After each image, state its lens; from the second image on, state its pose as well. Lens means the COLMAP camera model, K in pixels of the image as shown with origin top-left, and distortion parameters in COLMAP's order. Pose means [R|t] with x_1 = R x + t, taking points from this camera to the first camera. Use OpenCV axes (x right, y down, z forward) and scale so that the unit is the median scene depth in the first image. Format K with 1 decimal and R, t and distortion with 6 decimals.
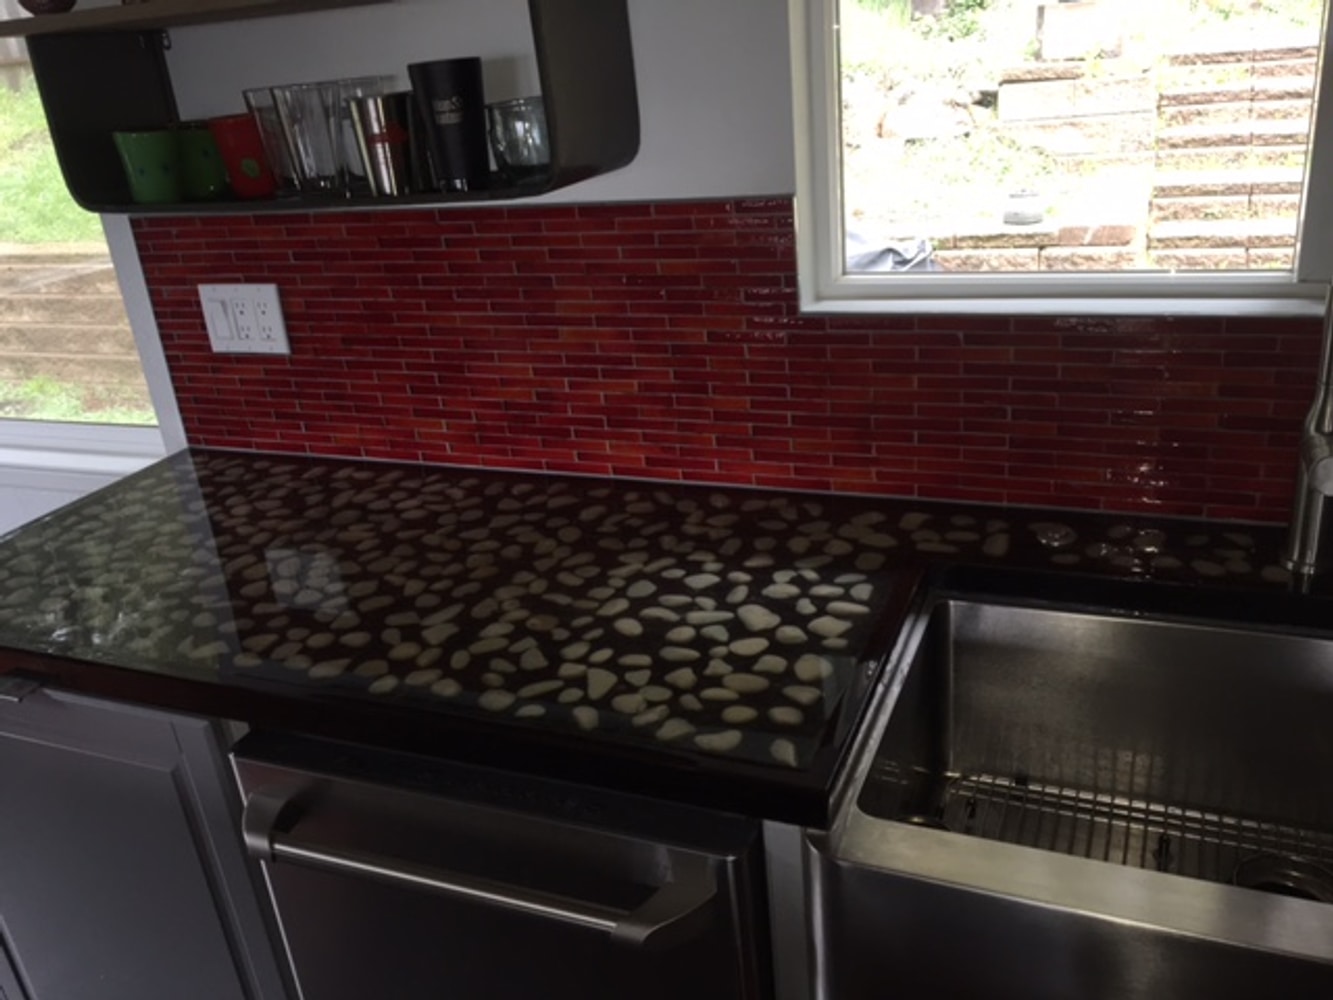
lens RADIAL K [[1130.3, 0, 667.4], [0, 1130.3, 505.1], [0, 0, 1]] dist [0.038655, -0.045464]
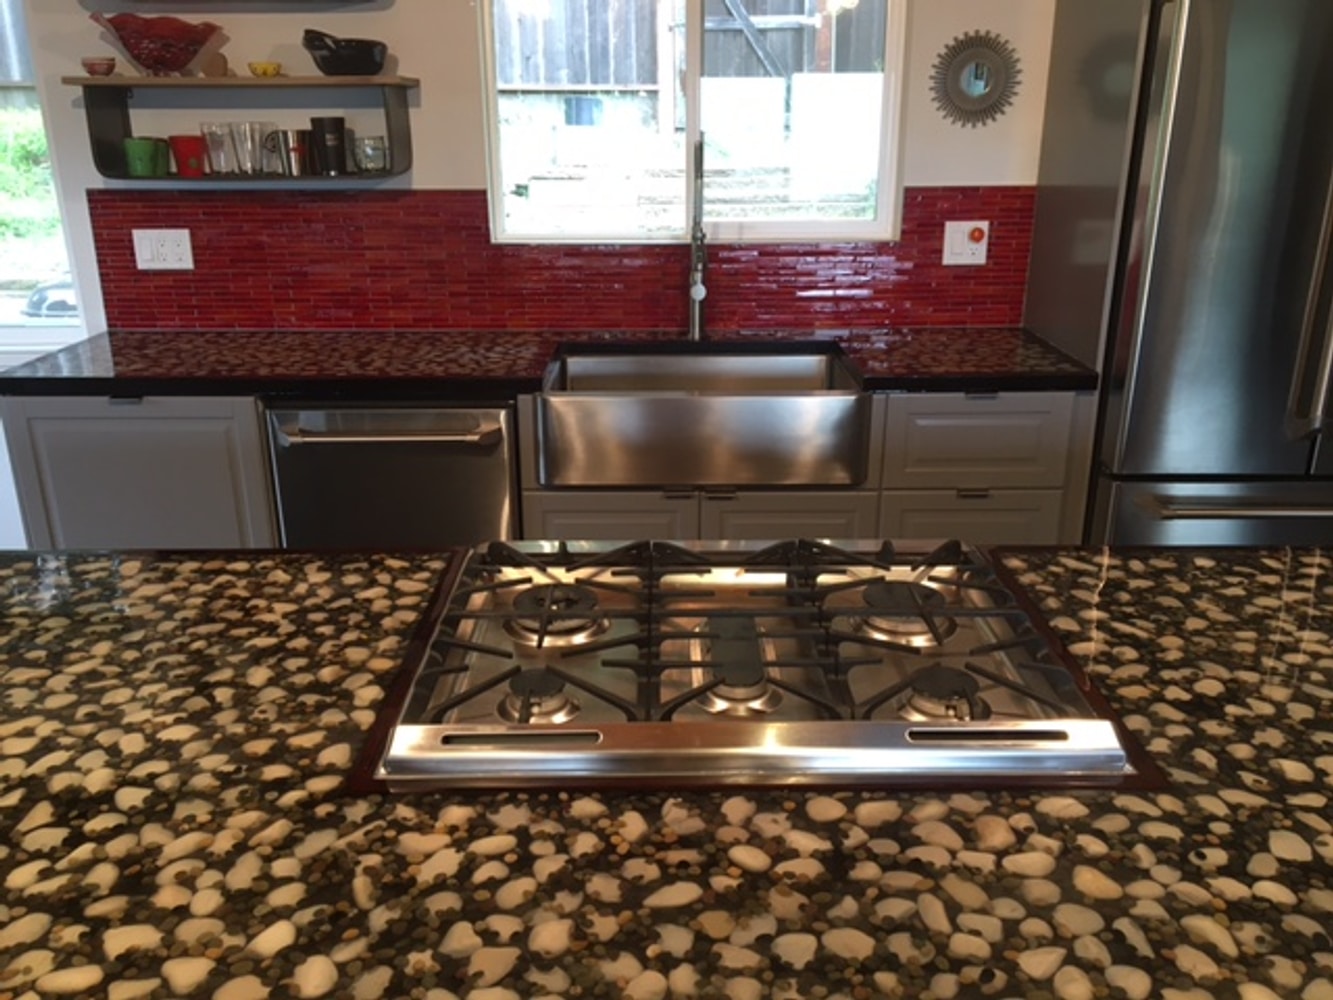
lens RADIAL K [[1130.3, 0, 660.1], [0, 1130.3, 494.3], [0, 0, 1]] dist [0.038655, -0.045464]
pose [[0.918661, -0.039520, 0.393065, -0.365077], [0.076734, 0.993884, -0.079413, 0.405178], [-0.387522, 0.103115, 0.916075, -0.861483]]
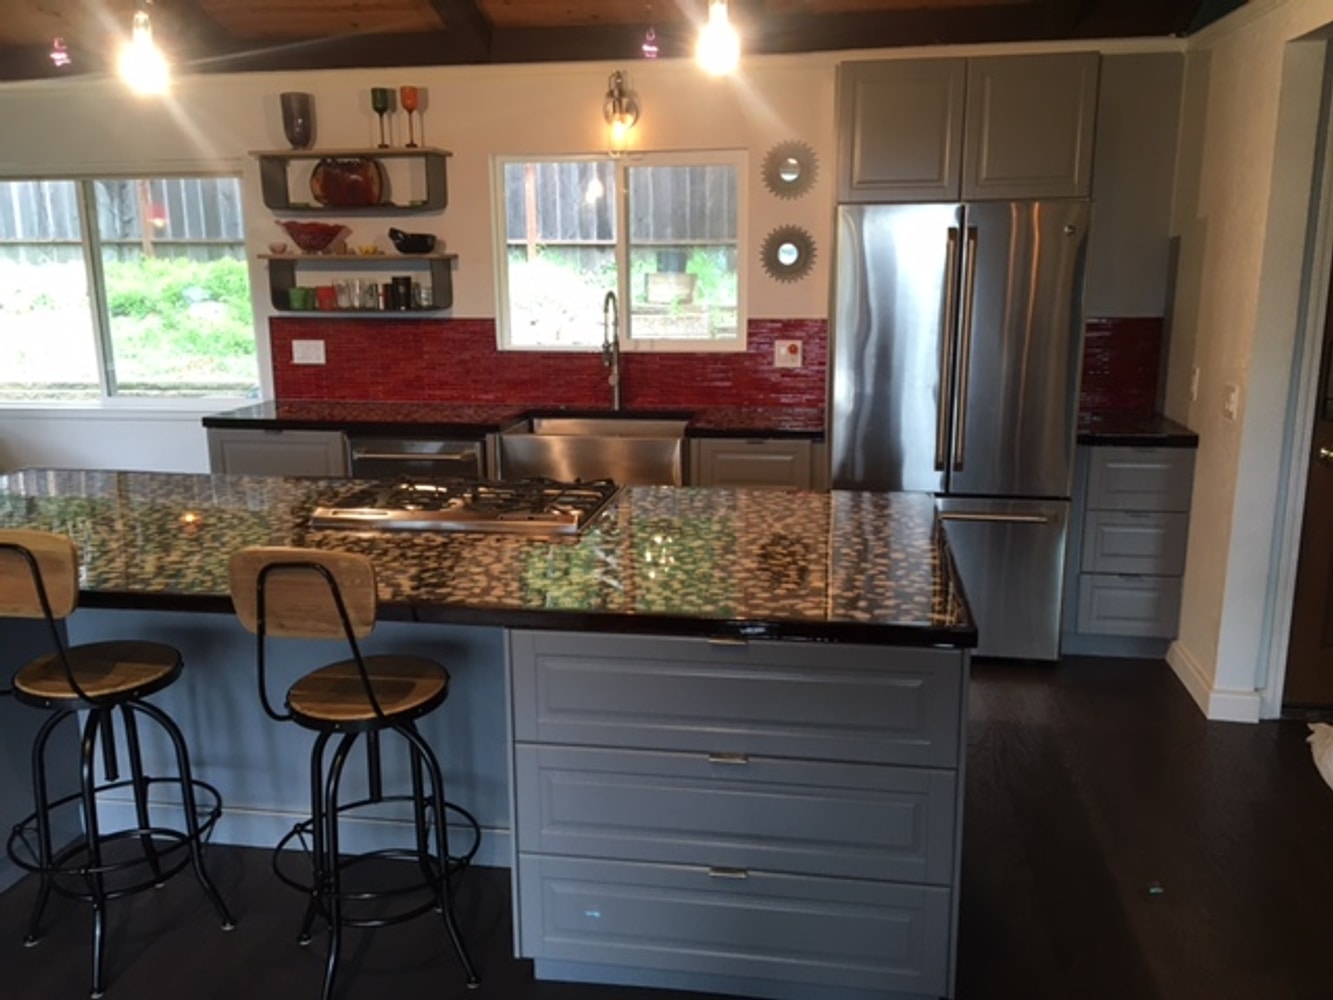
lens RADIAL K [[1130.3, 0, 674.0], [0, 1130.3, 505.9], [0, 0, 1]] dist [0.038655, -0.045464]
pose [[0.968100, 0.032477, 0.248449, -0.169407], [0.015666, 0.981779, -0.189380, 0.788557], [-0.250072, 0.187232, 0.949952, -1.933616]]
